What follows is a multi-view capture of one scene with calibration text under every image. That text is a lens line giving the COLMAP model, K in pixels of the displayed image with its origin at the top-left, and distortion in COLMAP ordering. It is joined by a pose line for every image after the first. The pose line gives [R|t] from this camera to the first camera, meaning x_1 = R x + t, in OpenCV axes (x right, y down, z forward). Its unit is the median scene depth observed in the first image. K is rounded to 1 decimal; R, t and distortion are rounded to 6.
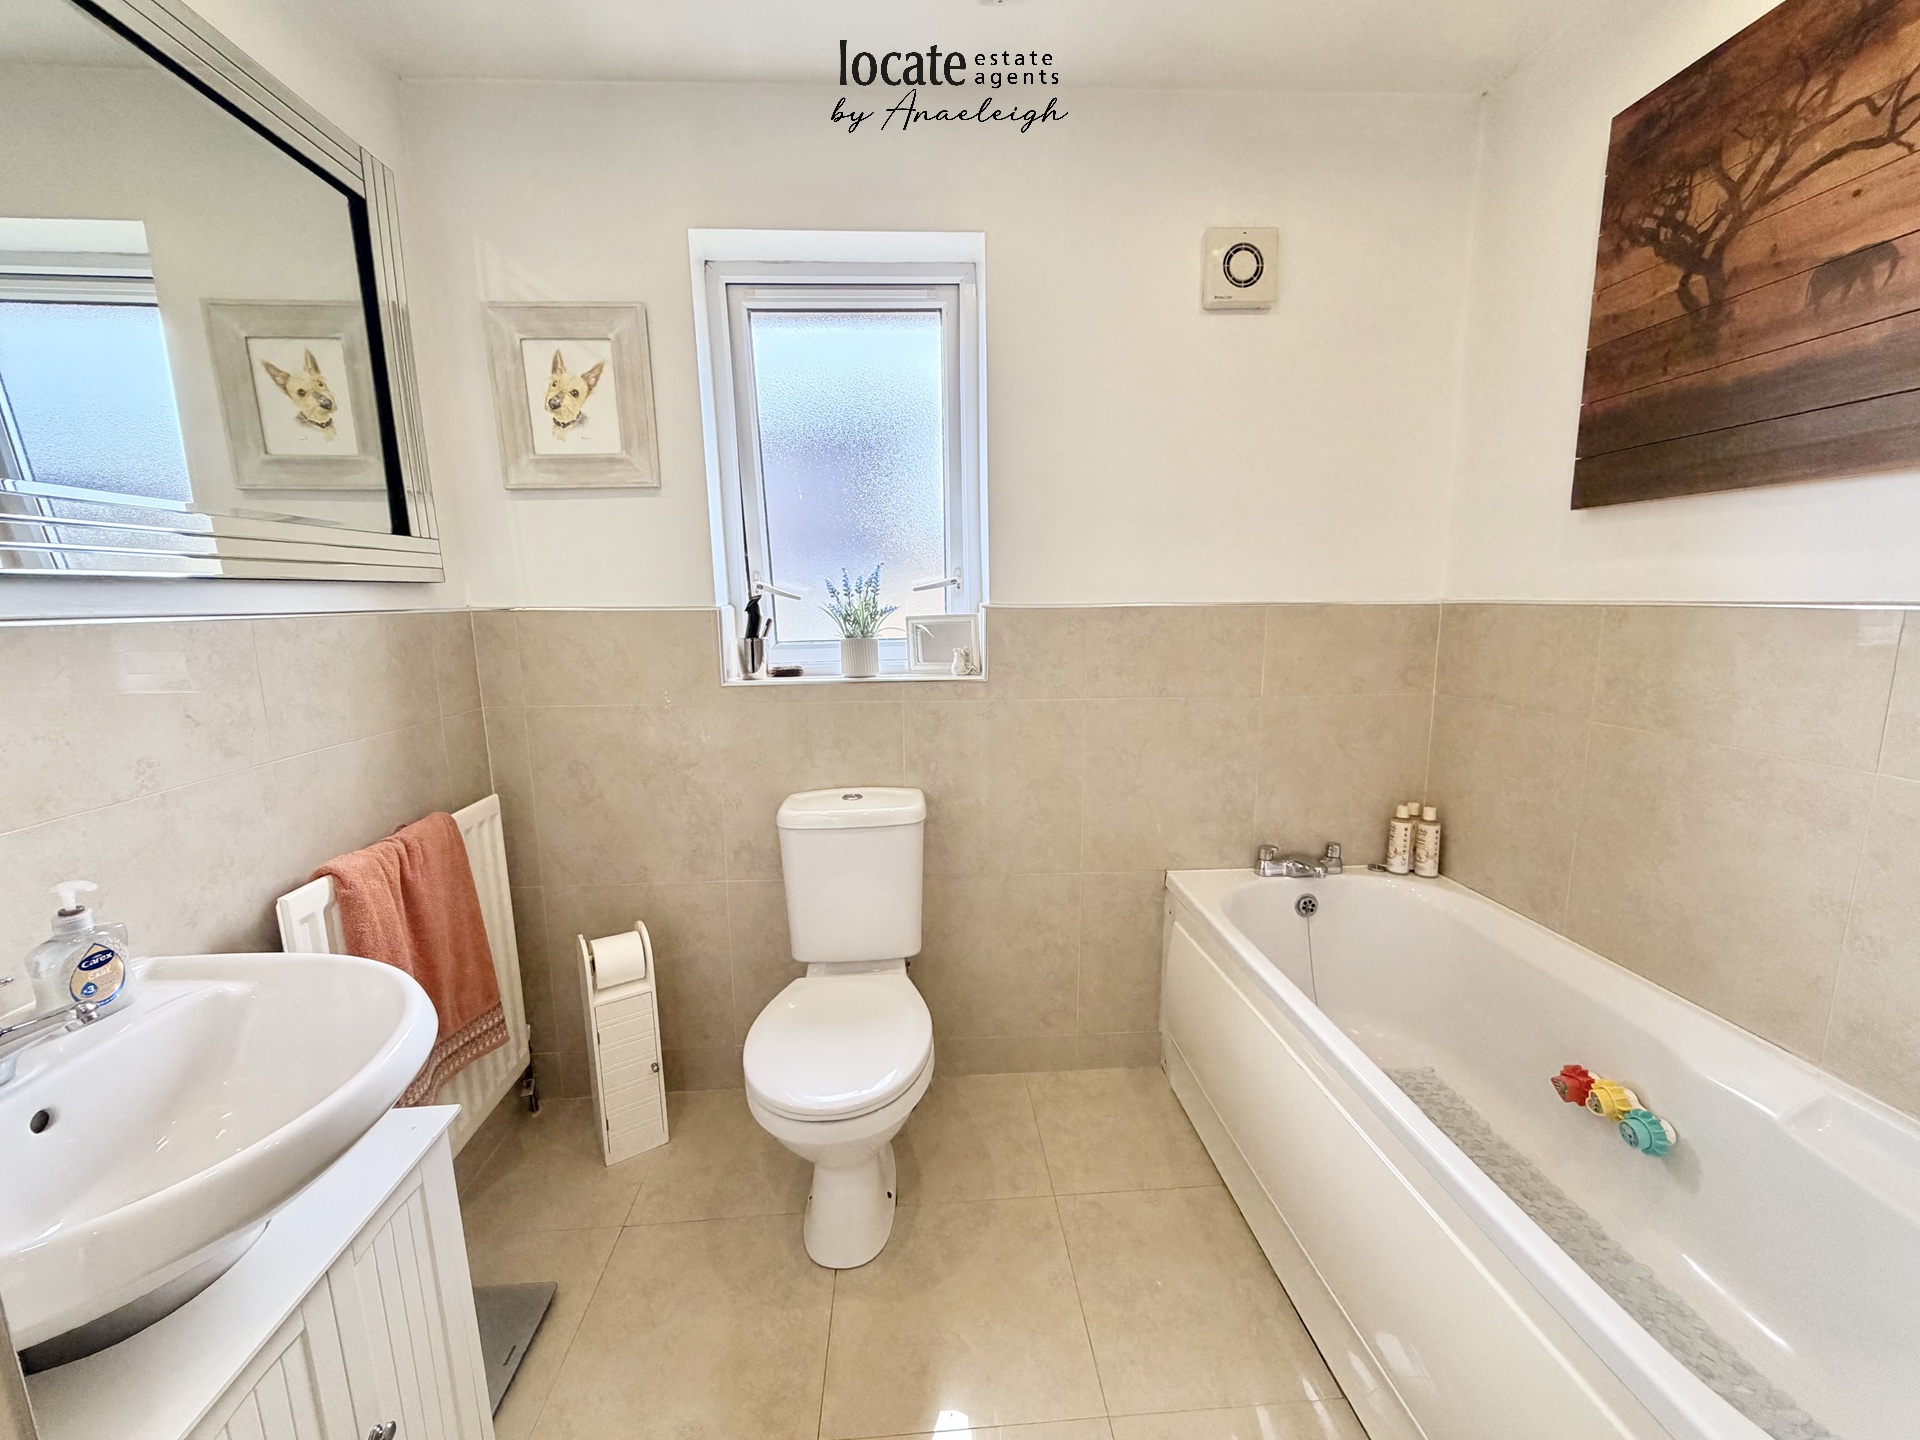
lens RADIAL K [[765.3, 0, 952.4], [0, 765.3, 725.5], [0, 0, 1]] dist [-0.003808, 0.000563]
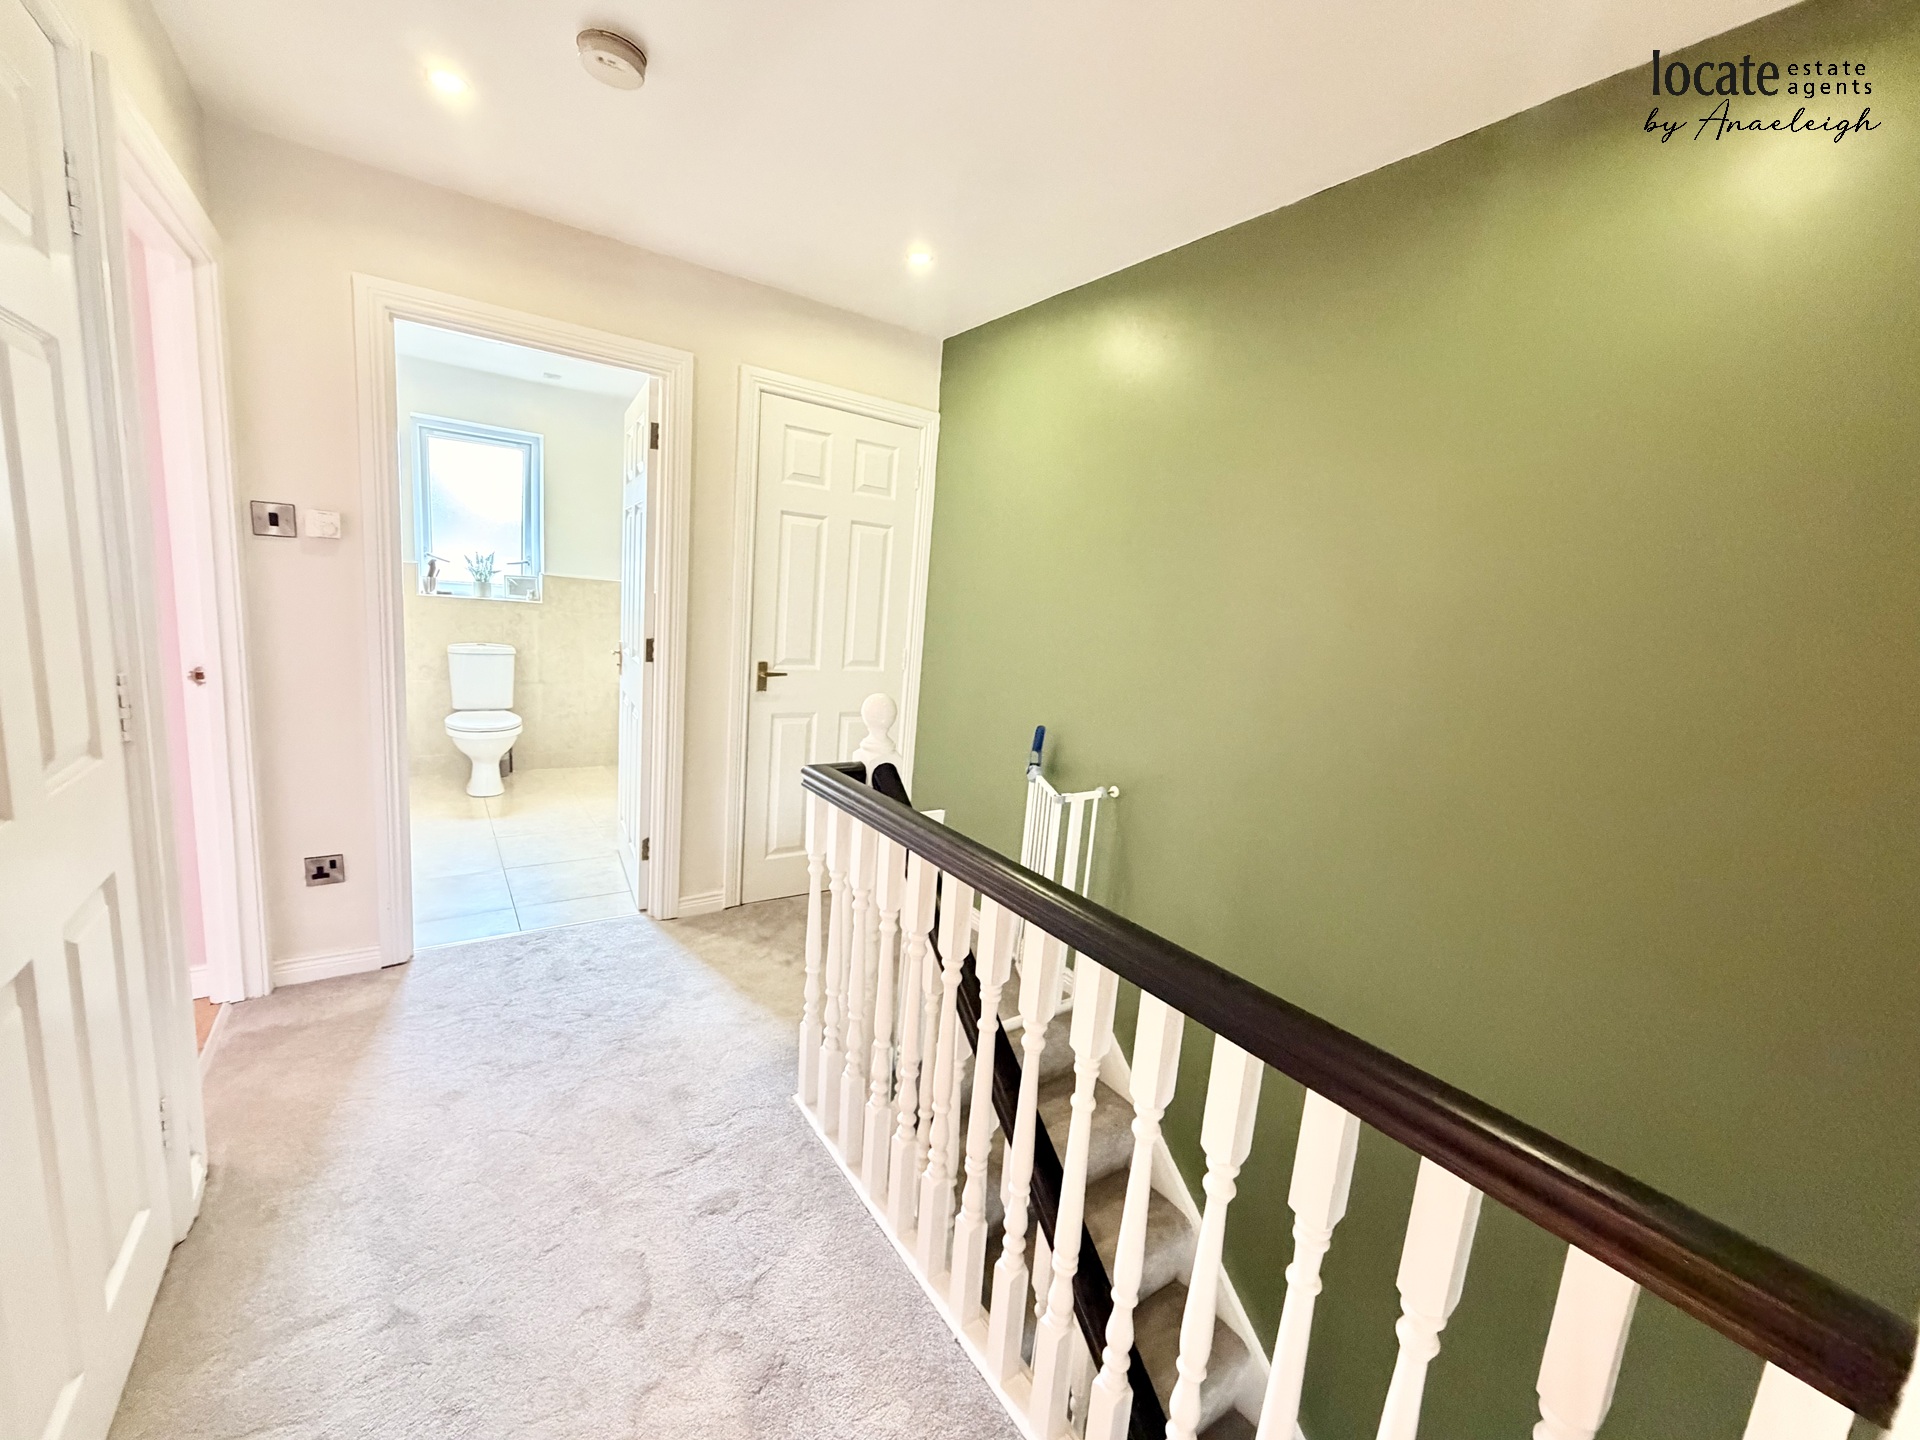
lens RADIAL K [[765.3, 0, 952.4], [0, 765.3, 725.5], [0, 0, 1]] dist [-0.003808, 0.000563]
pose [[0.854015, 0.007800, 0.520190, -0.109186], [-0.019068, 0.999685, 0.016315, 0.276337], [-0.519898, -0.023853, 0.853895, -1.868569]]
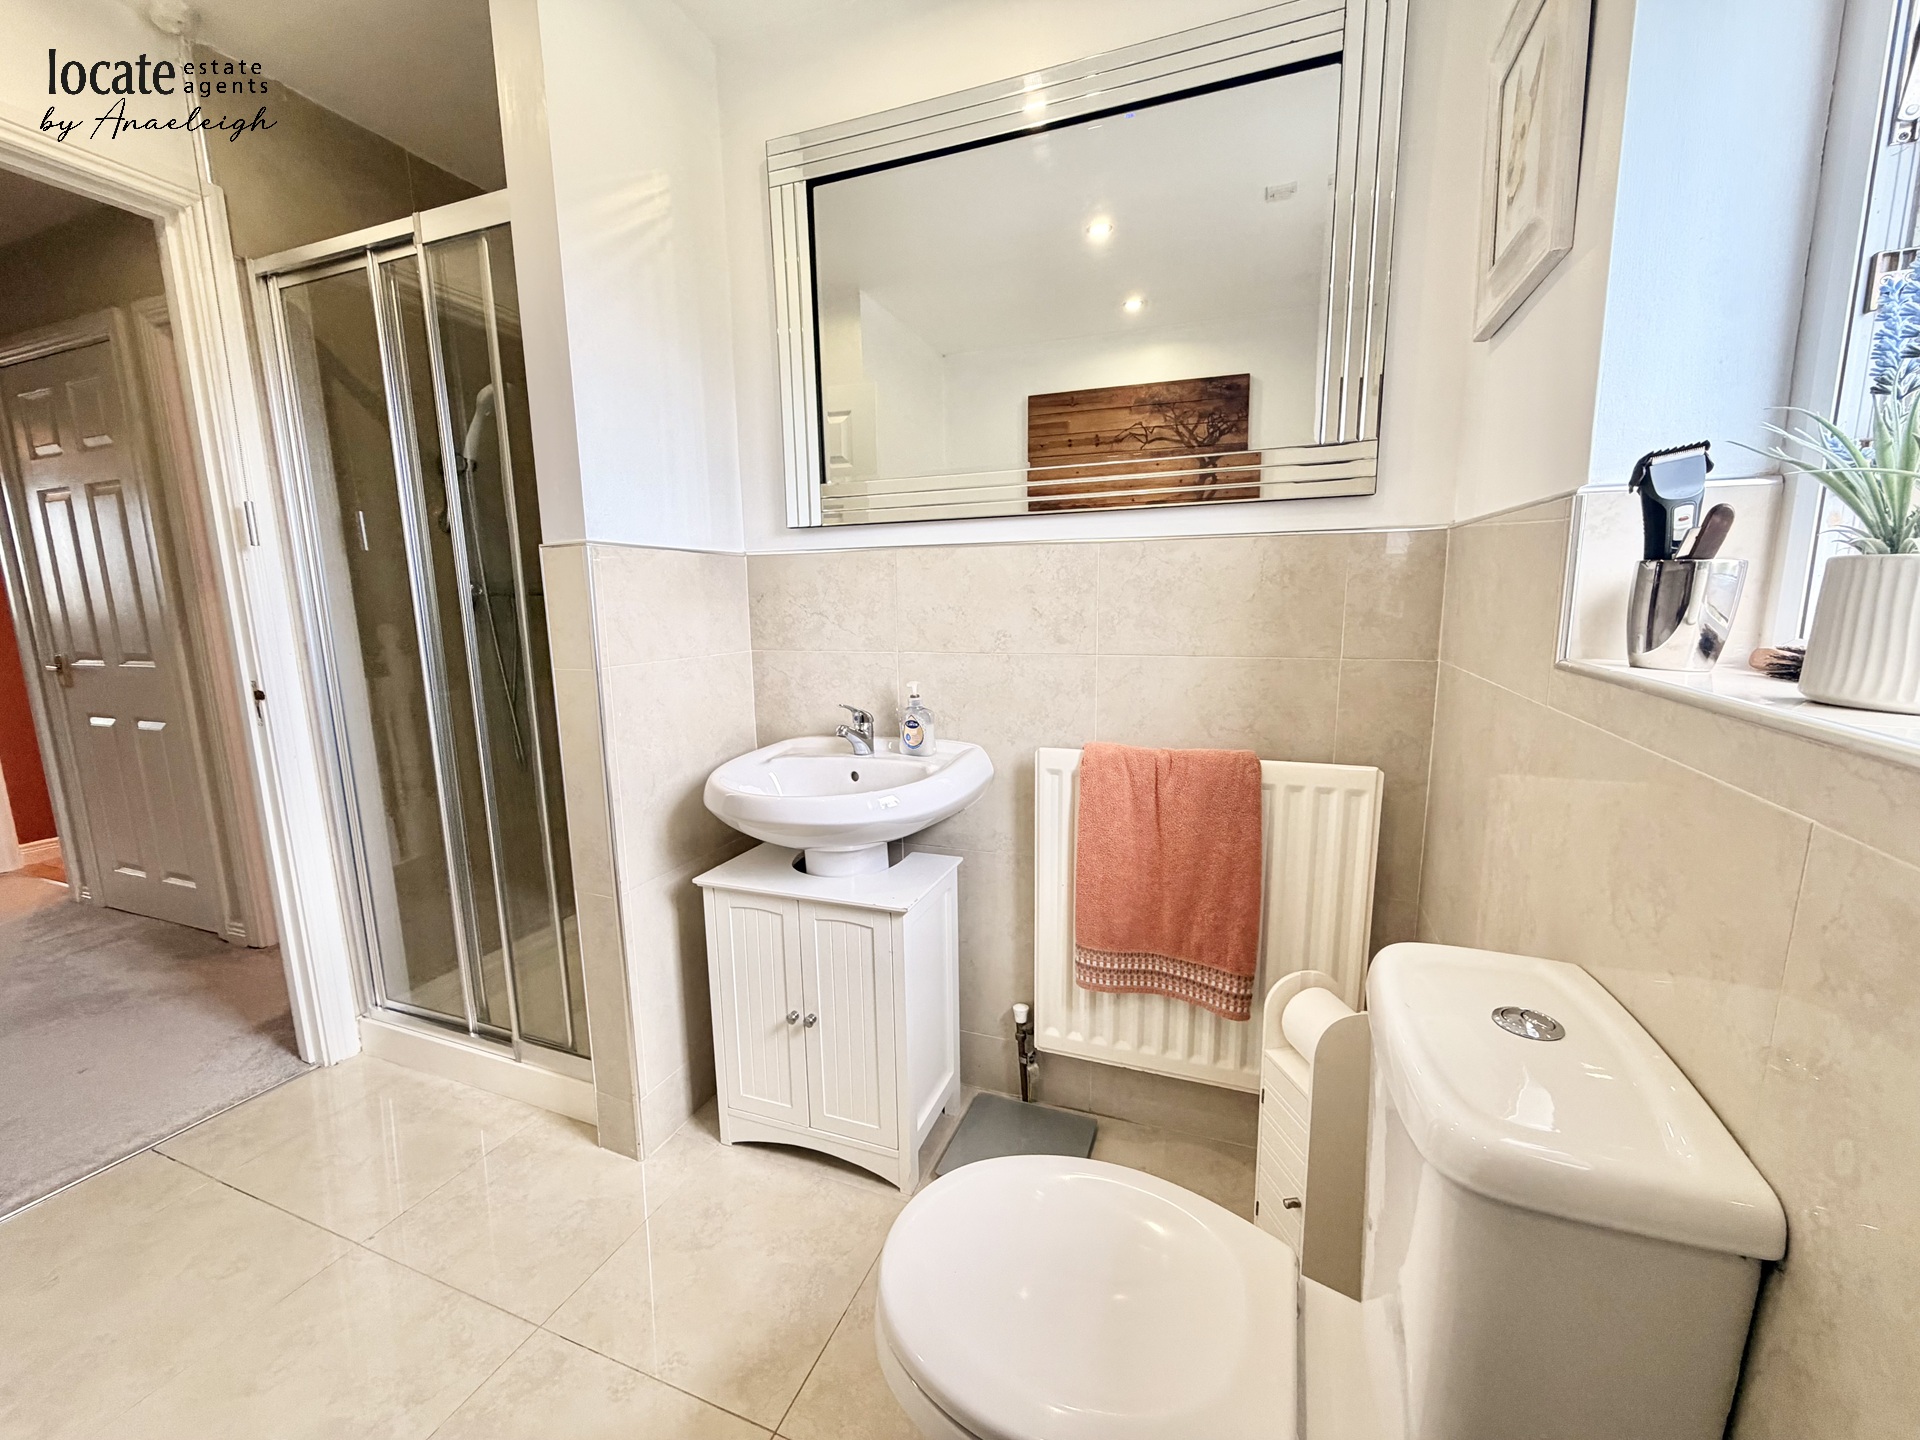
lens RADIAL K [[765.3, 0, 952.4], [0, 765.3, 725.5], [0, 0, 1]] dist [-0.003808, 0.000563]
pose [[-0.423286, 0.170439, -0.889820, 0.250005], [-0.136647, 0.958900, 0.248674, -0.082716], [0.895632, 0.226851, -0.382599, 0.853065]]
